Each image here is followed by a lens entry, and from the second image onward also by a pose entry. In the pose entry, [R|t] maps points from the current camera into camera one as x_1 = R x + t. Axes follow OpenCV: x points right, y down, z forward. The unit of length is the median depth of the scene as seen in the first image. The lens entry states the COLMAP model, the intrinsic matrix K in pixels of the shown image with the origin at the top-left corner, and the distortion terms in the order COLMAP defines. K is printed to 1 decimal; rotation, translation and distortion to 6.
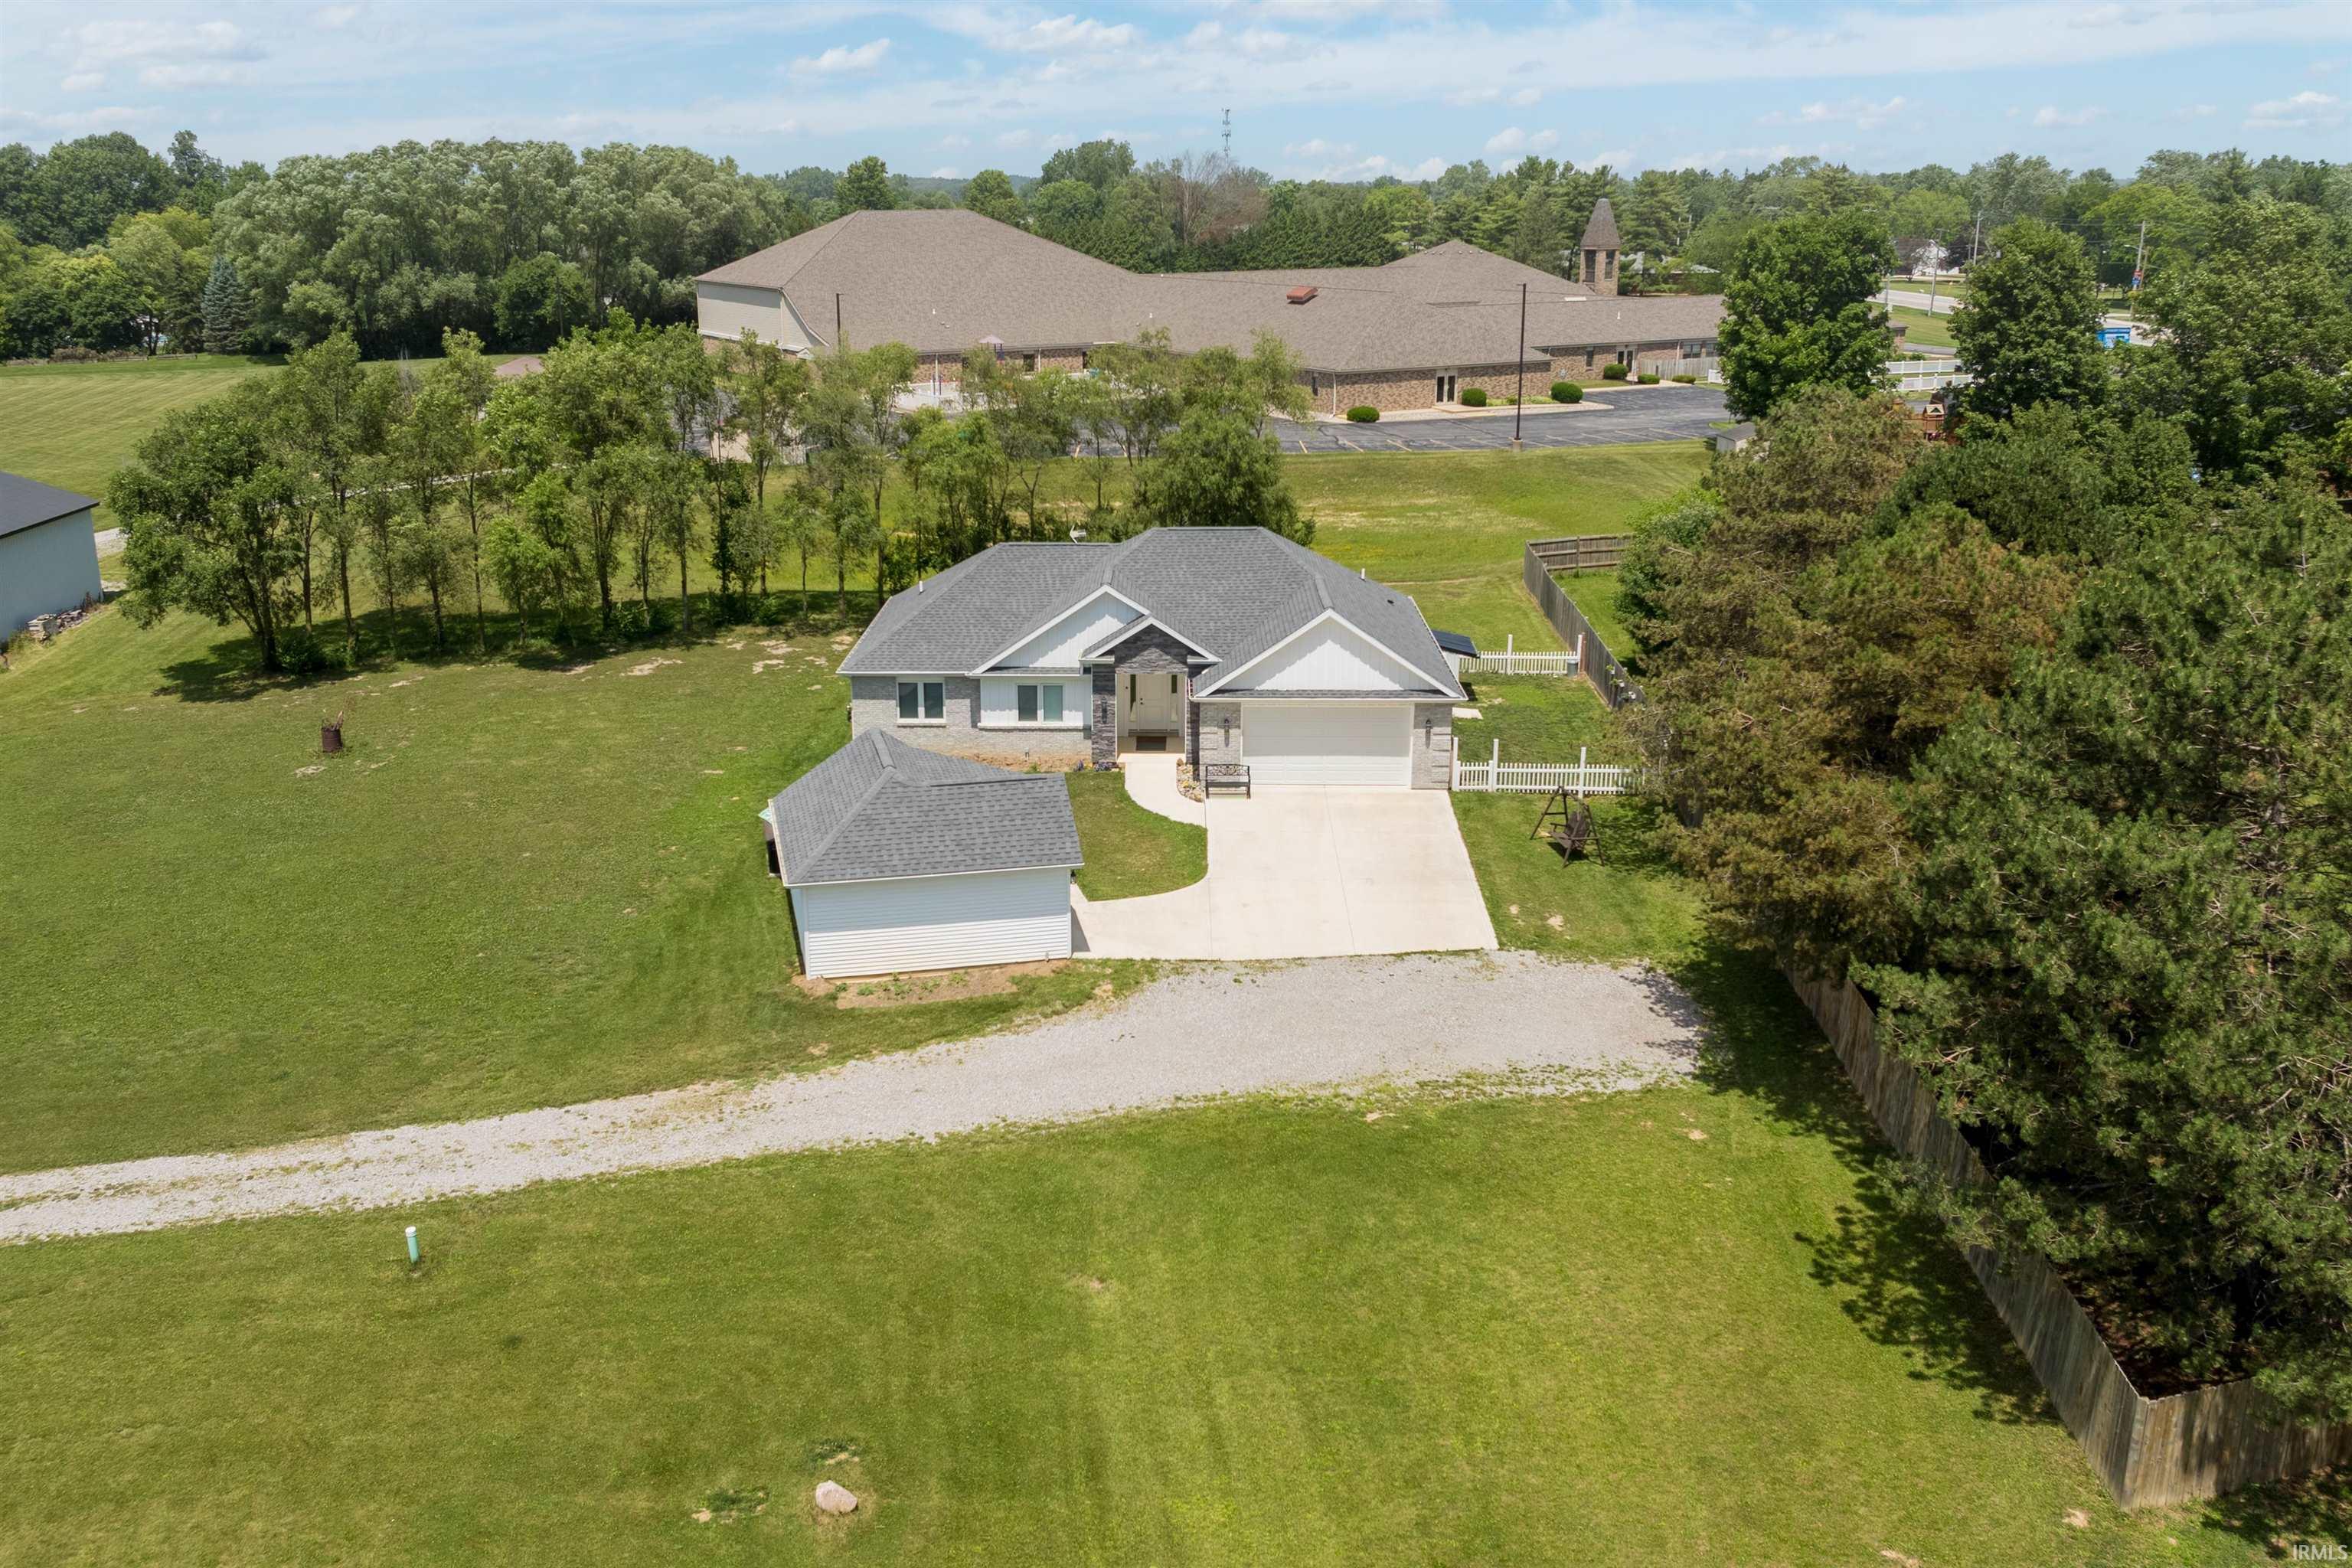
lens RADIAL K [[2016.7, 0, 1097.1], [0, 2016.7, 787.7], [0, 0, 1]] dist [-0.003270, -0.048955]
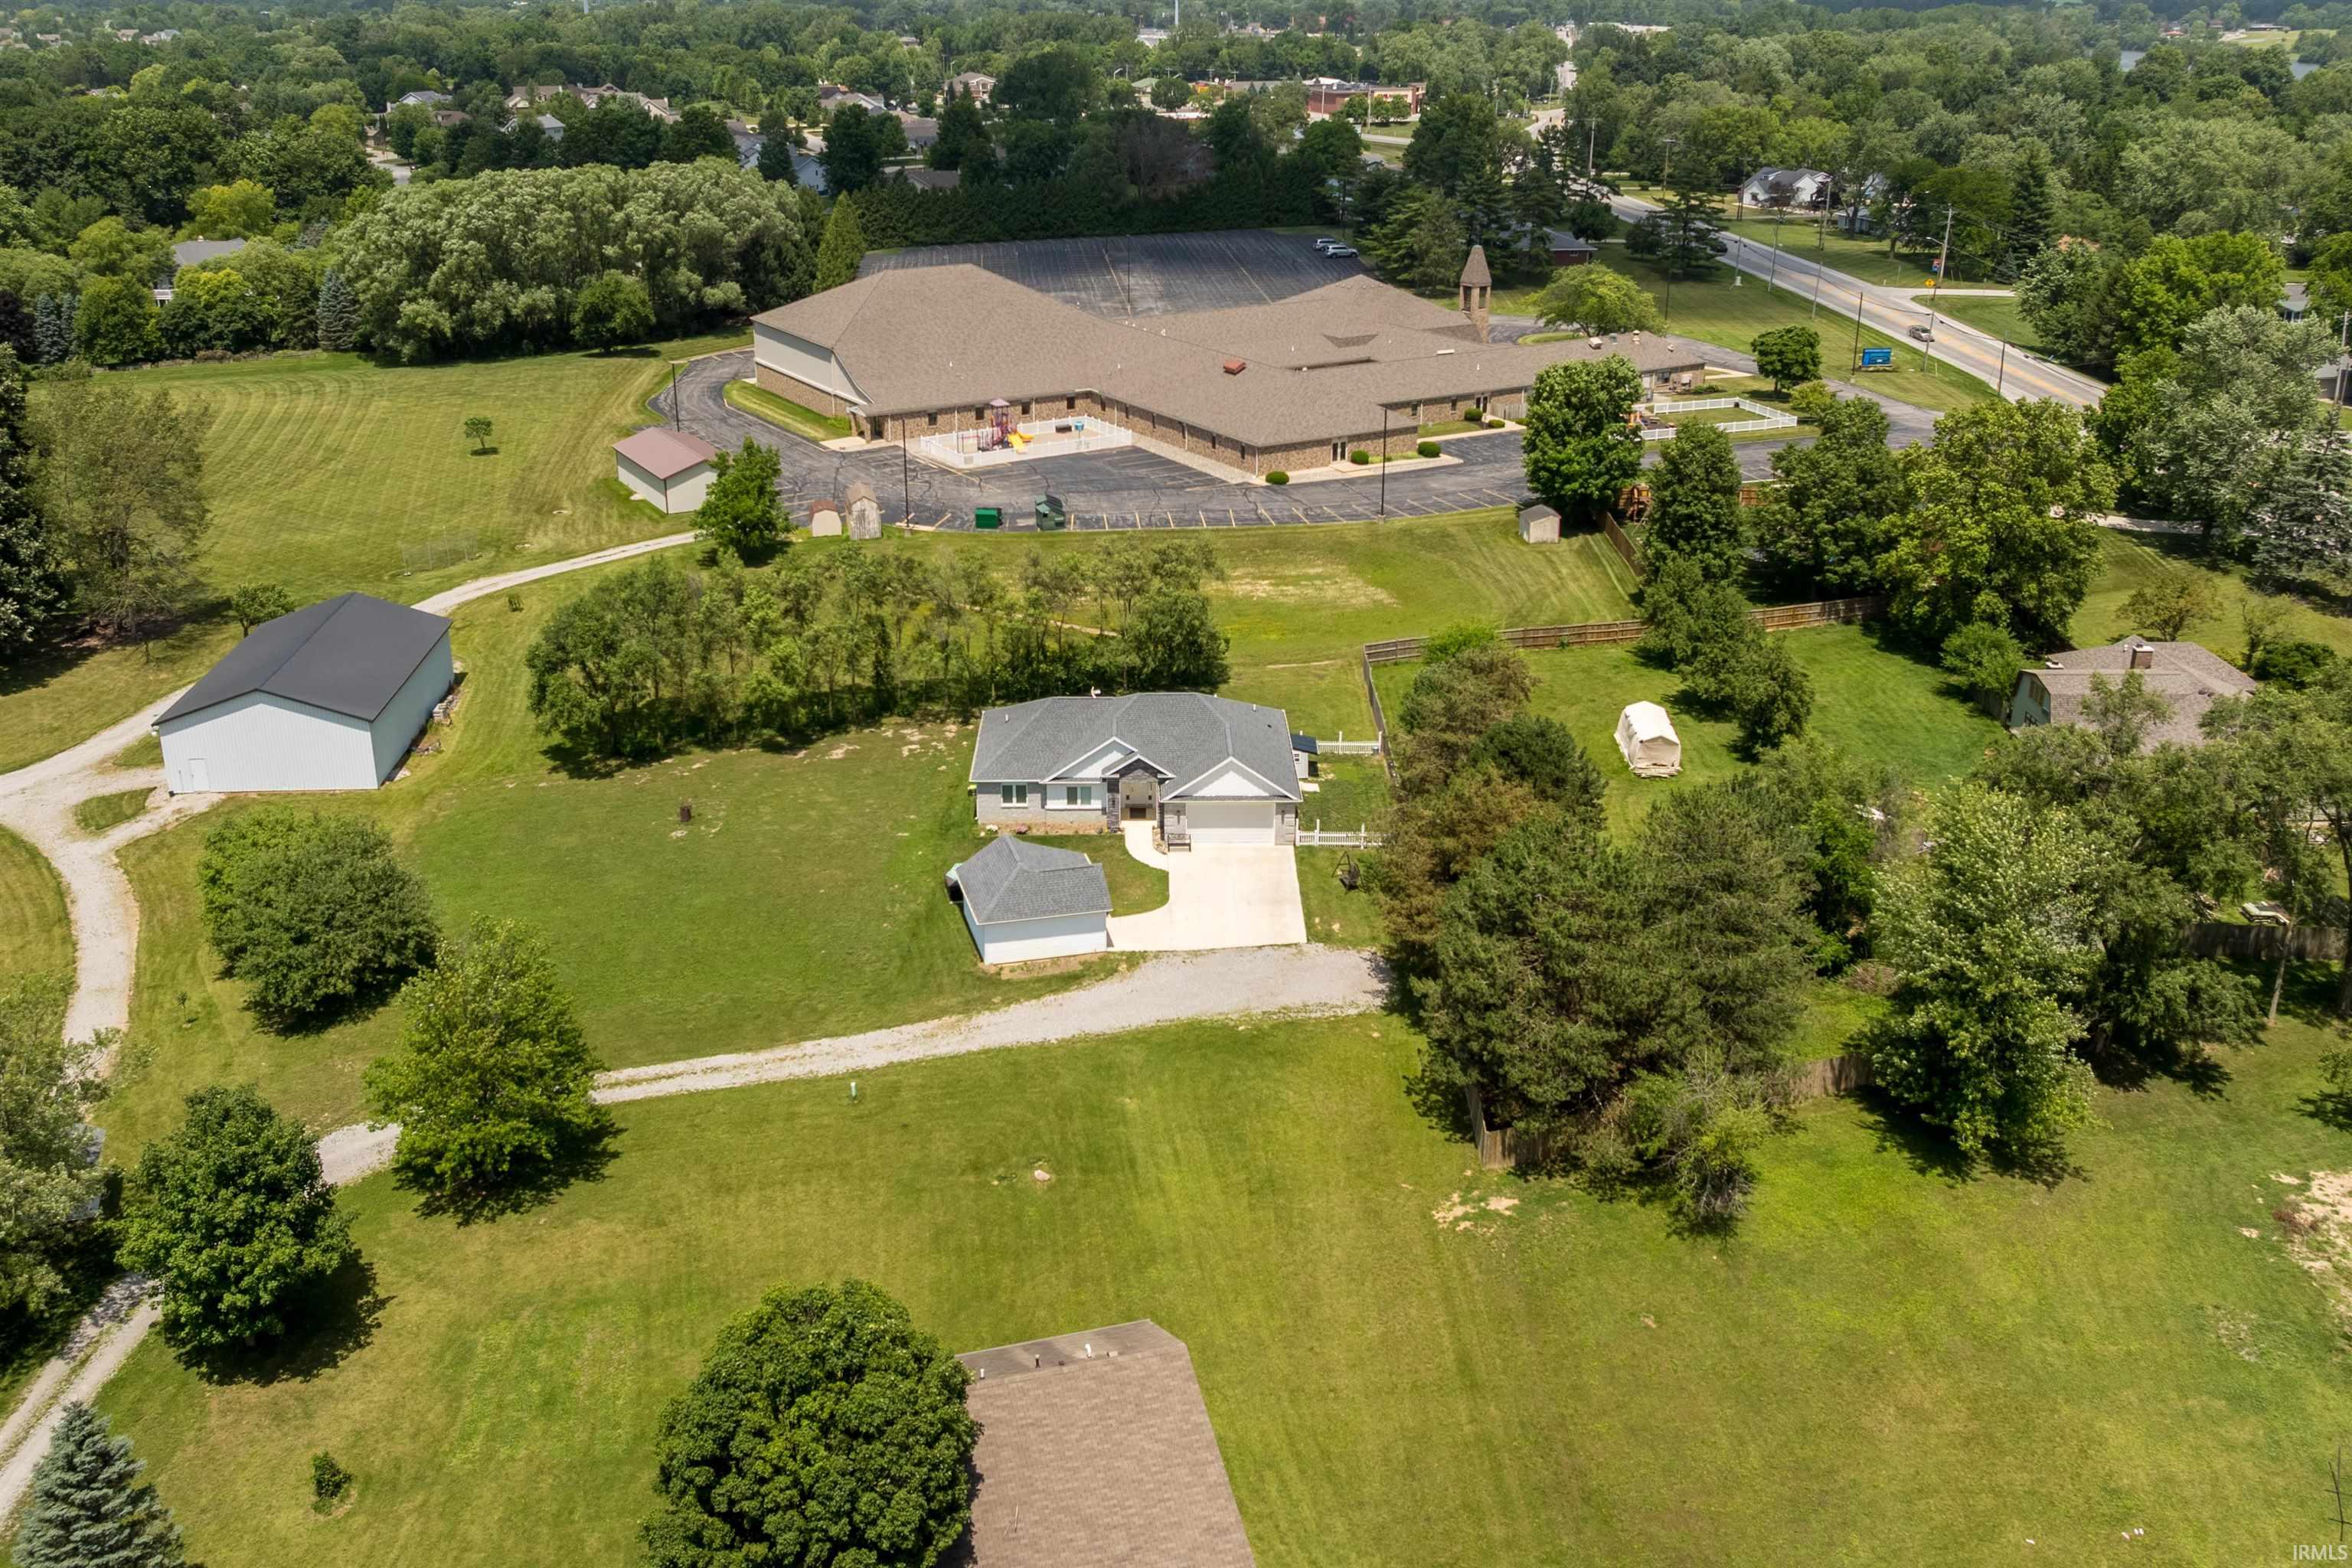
lens RADIAL K [[2121.0, 0, 1156.5], [0, 2121.0, 720.3], [0, 0, 1]] dist [-0.000033, -0.048633]
pose [[0.998579, -0.008899, 0.052550, -0.061215], [0.005804, 0.998255, 0.058767, -0.235395], [-0.052982, -0.058378, 0.996888, -0.993118]]
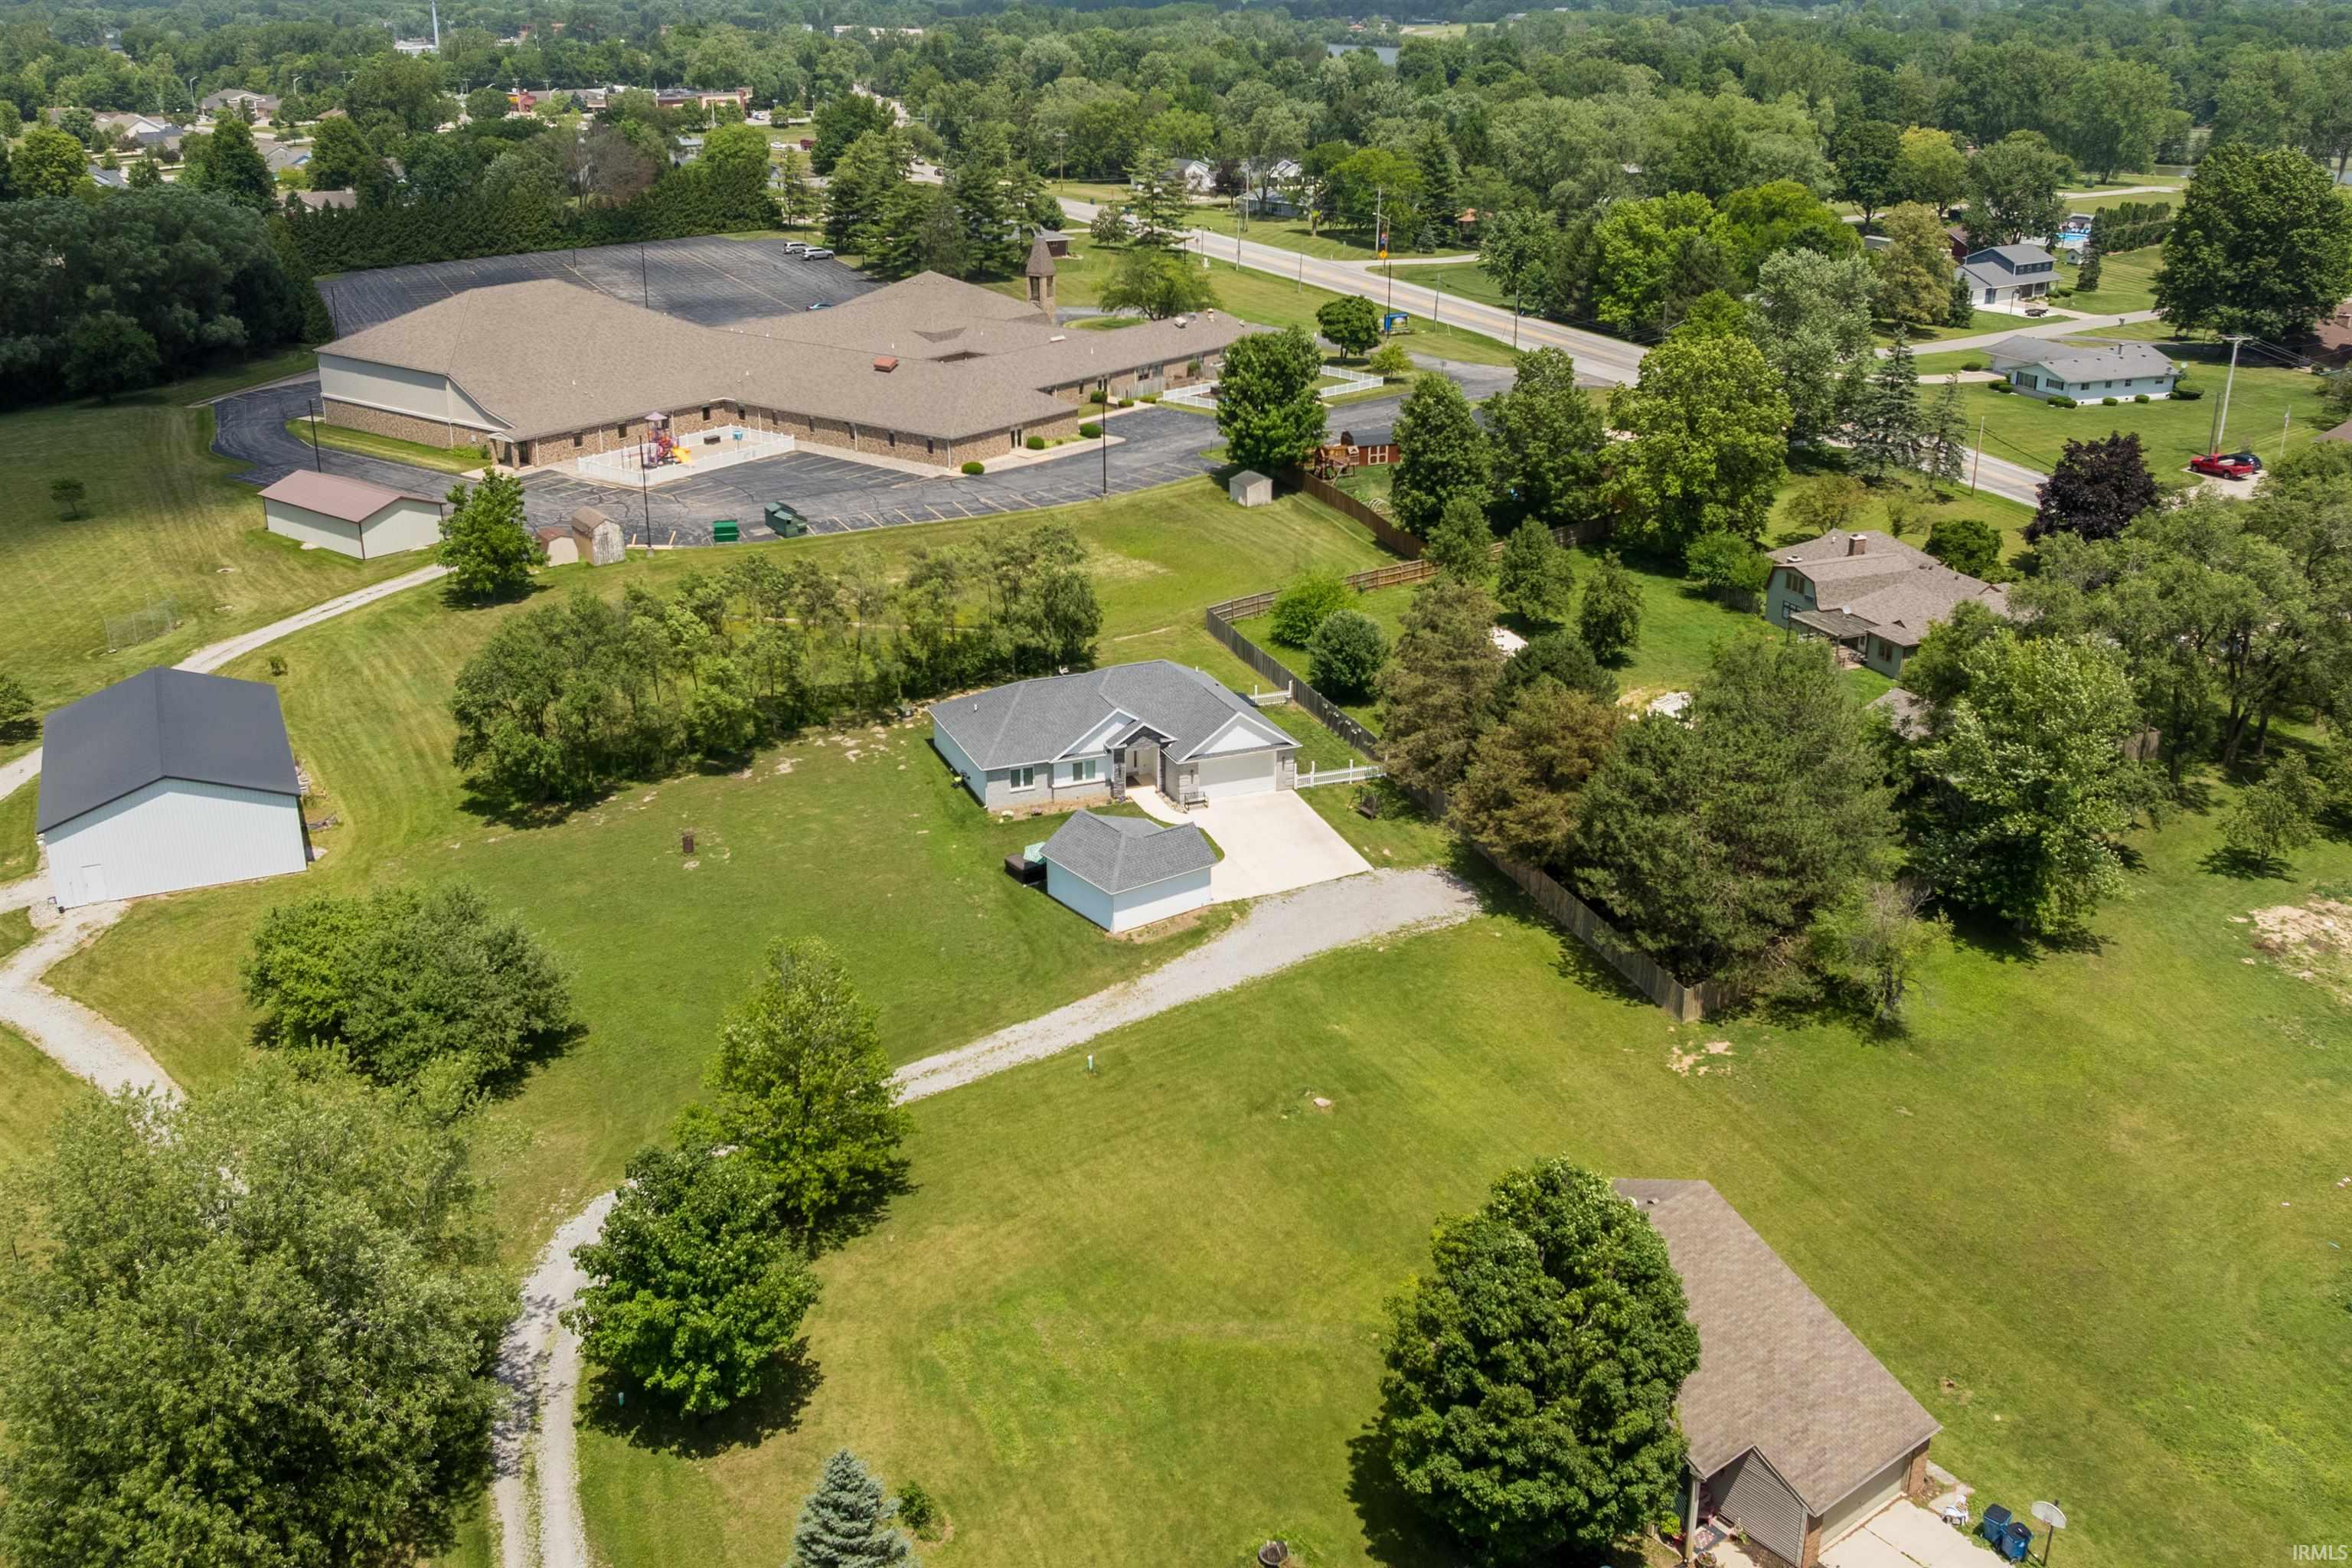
lens RADIAL K [[2139.3, 0, 1179.7], [0, 2139.3, 725.2], [0, 0, 1]] dist [0.006065, -0.061335]
pose [[0.909497, -0.130636, 0.394651, -0.765799], [0.109181, 0.991078, 0.076449, -0.238092], [-0.401117, -0.026442, 0.915645, -0.920380]]
